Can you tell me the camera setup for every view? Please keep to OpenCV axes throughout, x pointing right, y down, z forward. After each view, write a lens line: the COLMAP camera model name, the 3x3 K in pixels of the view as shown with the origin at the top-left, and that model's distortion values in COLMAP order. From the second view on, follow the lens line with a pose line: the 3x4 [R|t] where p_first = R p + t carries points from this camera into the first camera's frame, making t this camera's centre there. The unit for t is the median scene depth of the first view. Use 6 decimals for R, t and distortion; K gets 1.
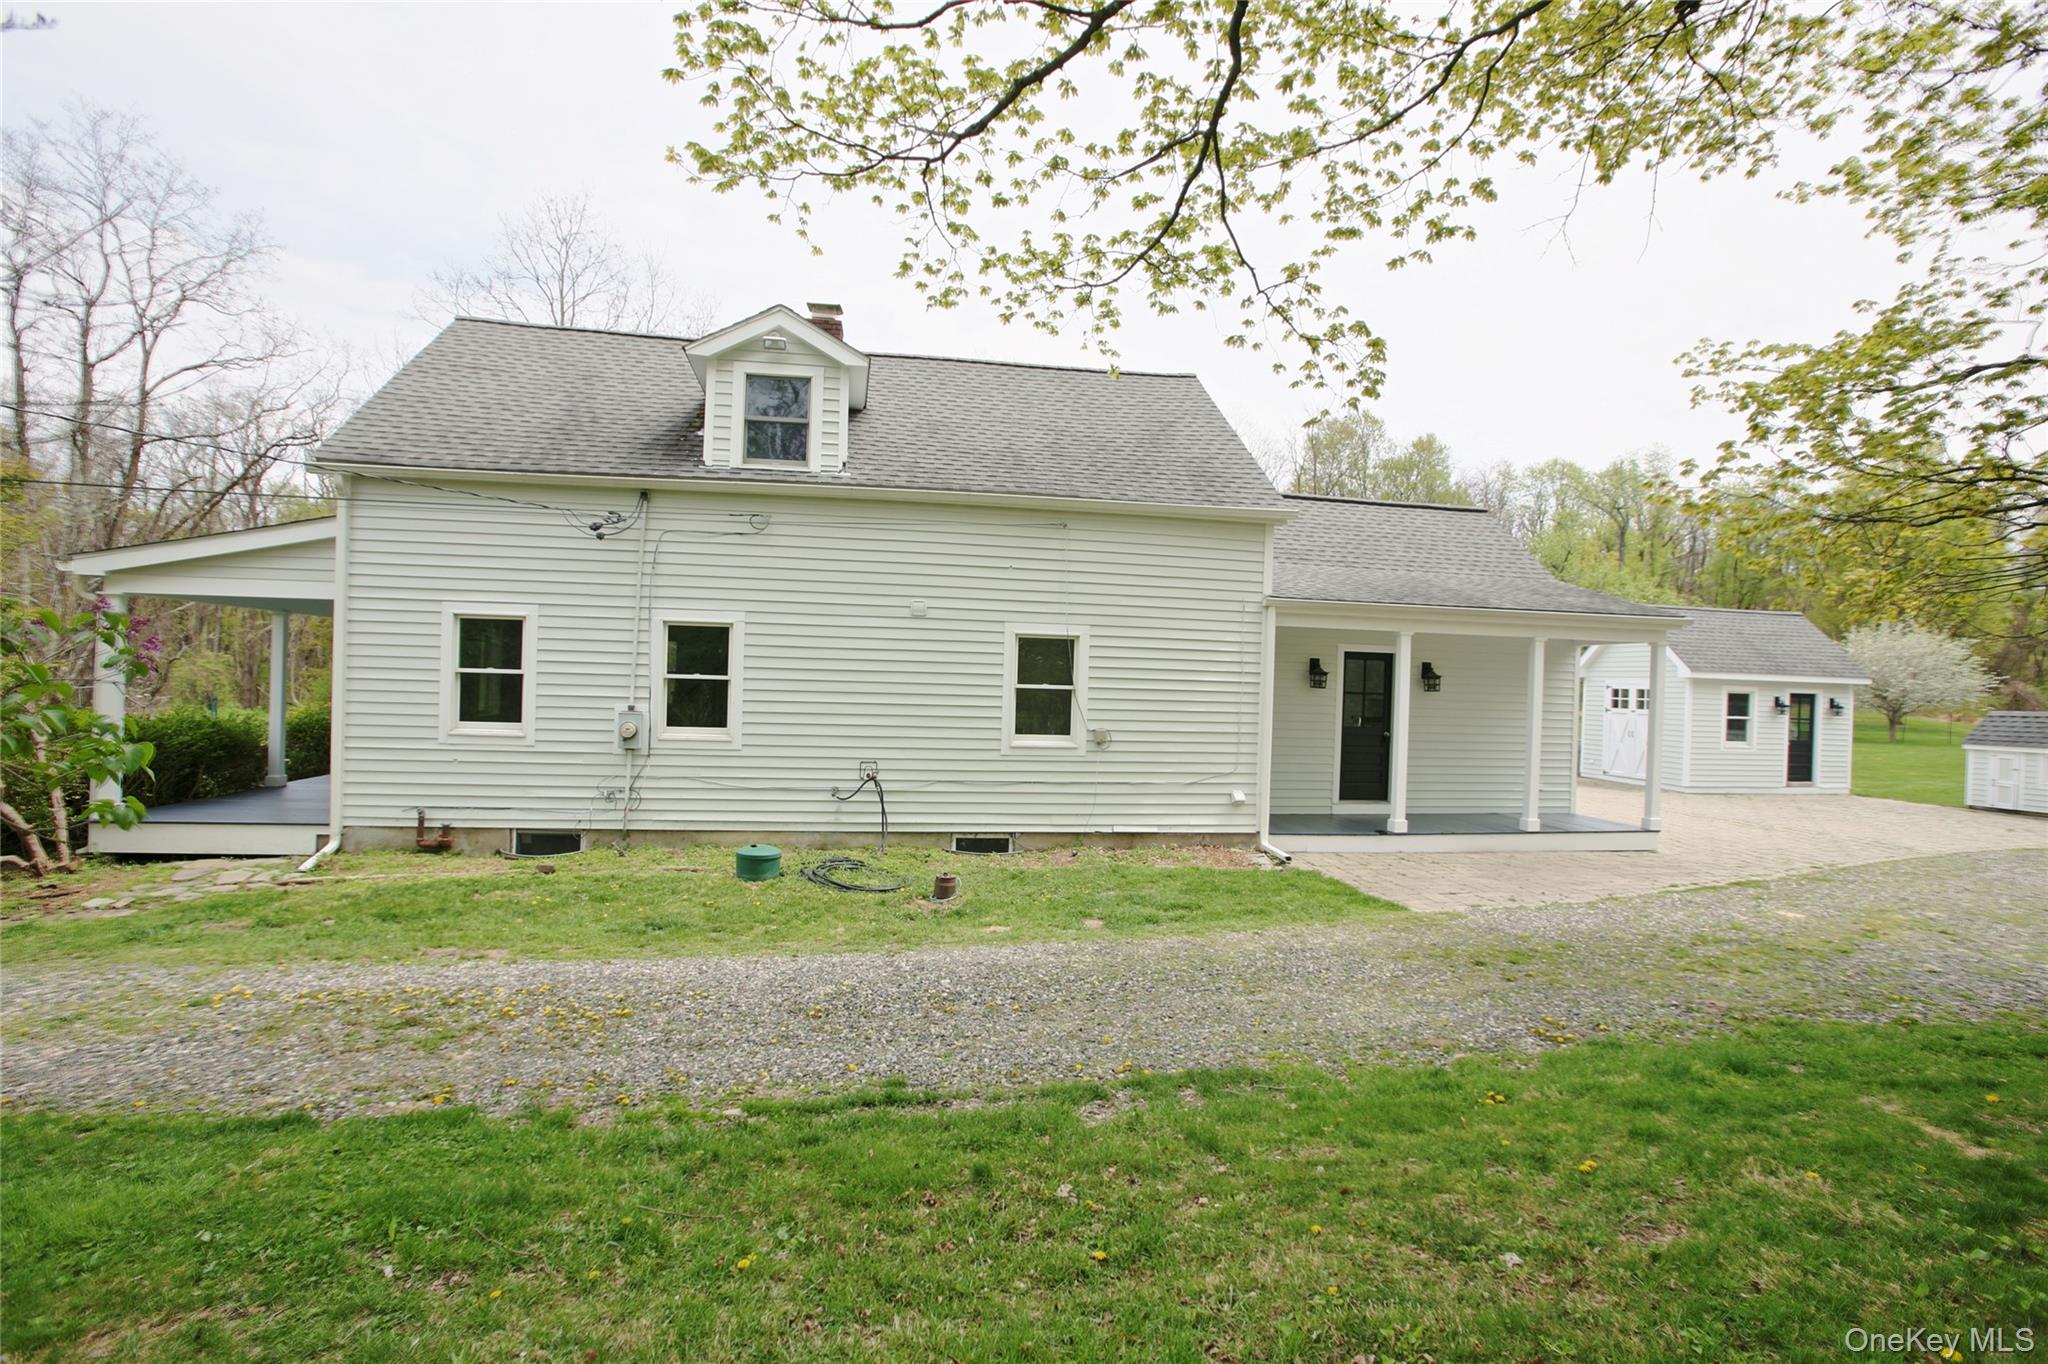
lens RADIAL K [[967.8, 0, 1024.0], [0, 967.8, 682.0], [0, 0, 1]] dist [-0.075446, 0.032202]
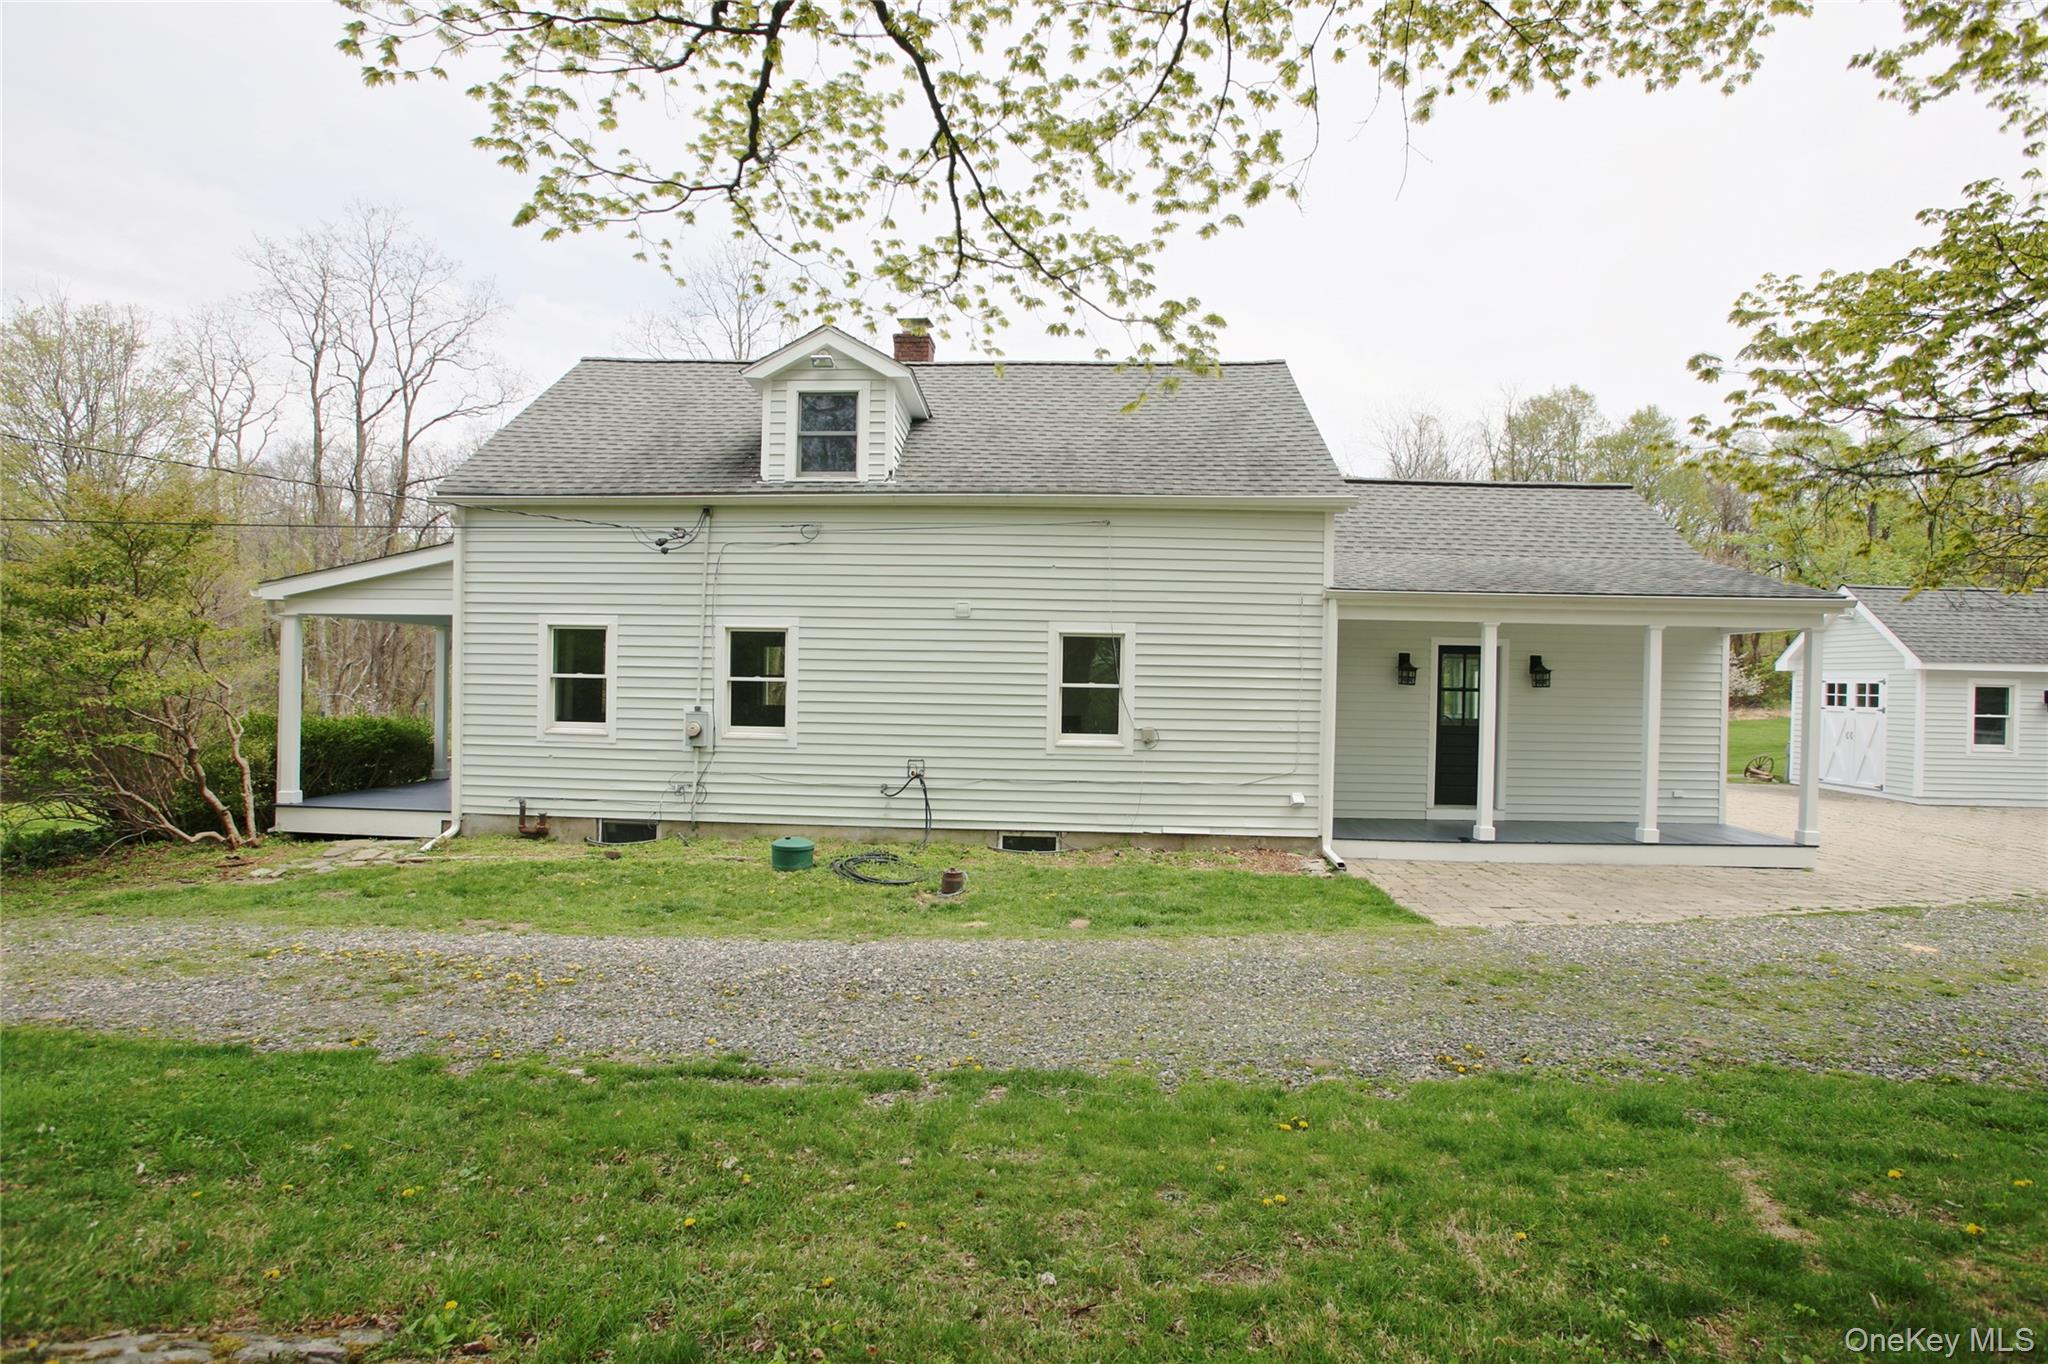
lens RADIAL K [[967.8, 0, 1024.0], [0, 967.8, 682.0], [0, 0, 1]] dist [-0.075446, 0.032202]
pose [[0.978759, -0.010001, -0.204772, 0.175203], [0.009593, 0.999950, -0.002987, 0.003812], [0.204792, 0.000959, 0.978805, 0.013695]]
